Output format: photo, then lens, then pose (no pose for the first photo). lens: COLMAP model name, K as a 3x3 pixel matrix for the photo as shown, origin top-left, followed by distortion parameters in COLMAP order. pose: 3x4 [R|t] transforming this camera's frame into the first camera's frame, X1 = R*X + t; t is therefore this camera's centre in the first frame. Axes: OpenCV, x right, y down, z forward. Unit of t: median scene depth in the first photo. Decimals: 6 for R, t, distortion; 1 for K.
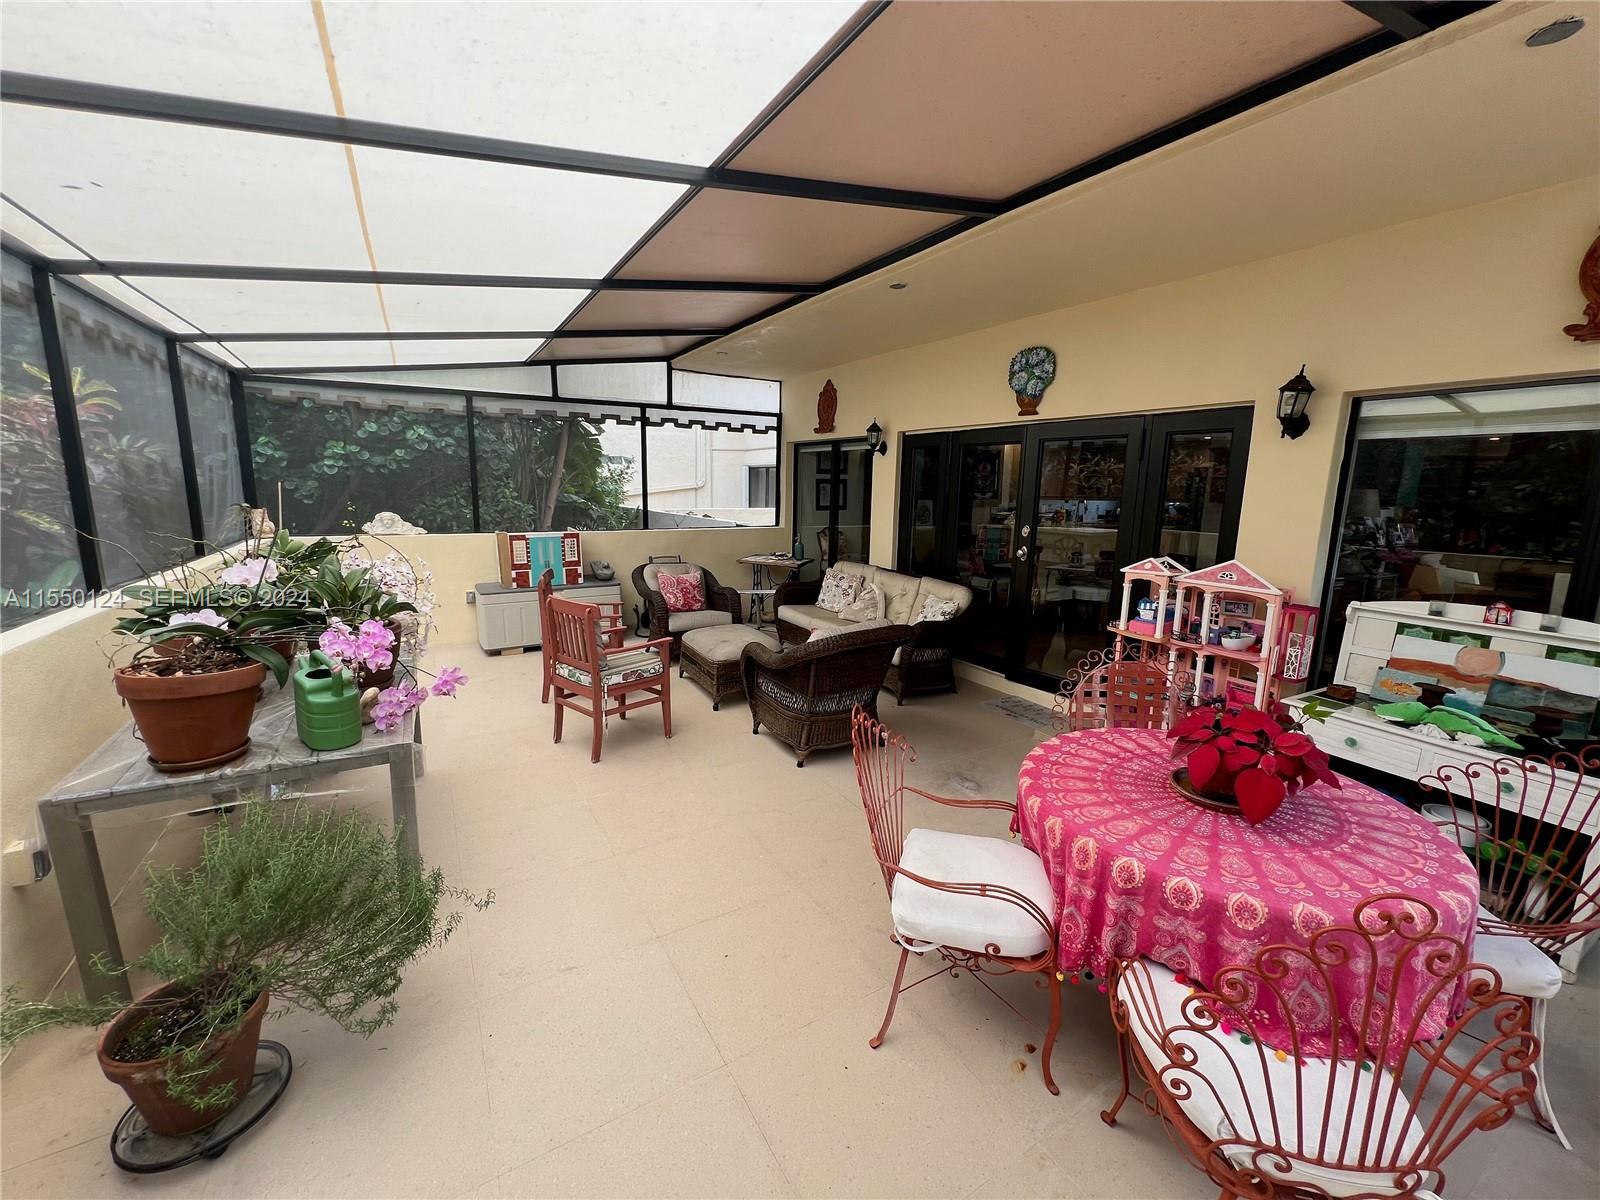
lens RADIAL K [[637.4, 0, 792.8], [0, 637.4, 597.9], [0, 0, 1]] dist [0.002703, -0.000186]
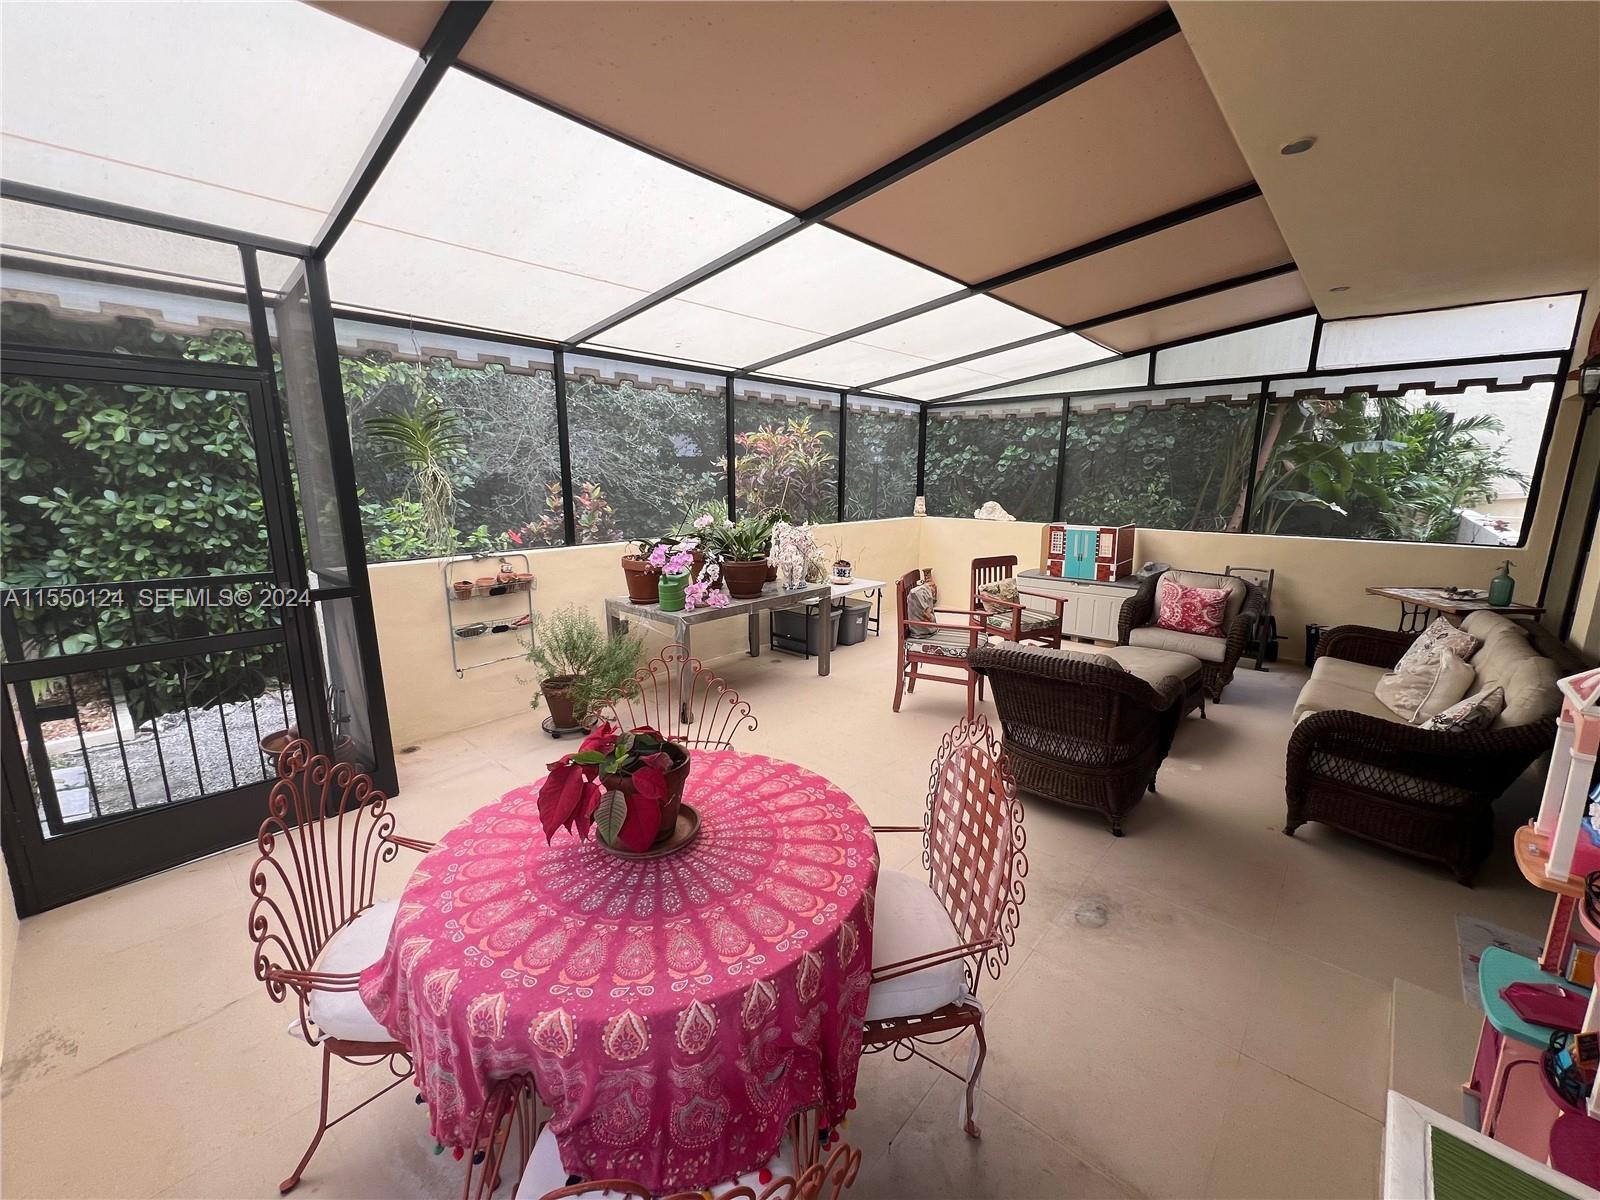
lens RADIAL K [[637.4, 0, 798.2], [0, 637.4, 591.2], [0, 0, 1]] dist [0.002703, -0.000186]
pose [[0.302095, 0.159088, -0.939909, 0.429222], [-0.167479, 0.979498, 0.111959, -0.037345], [0.938451, 0.123593, 0.322545, 0.258434]]
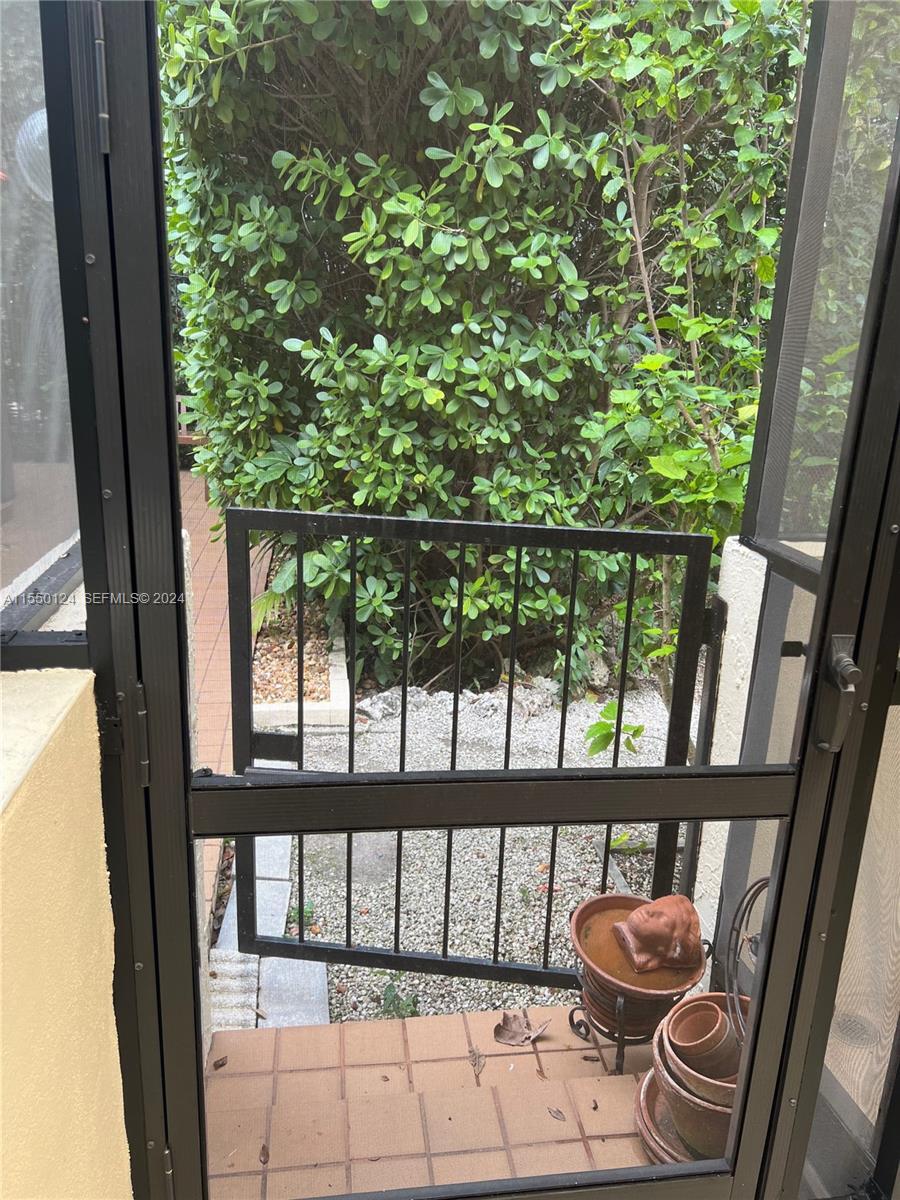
lens RADIAL K [[898.6, 0, 449.7], [0, 898.6, 603.0], [0, 0, 1]] dist [0.037093, -0.037987]
pose [[-0.377679, 0.231841, -0.896442, 0.232543], [-0.210649, 0.921247, 0.327004, -0.005515], [0.901657, 0.312337, -0.299098, 0.132014]]
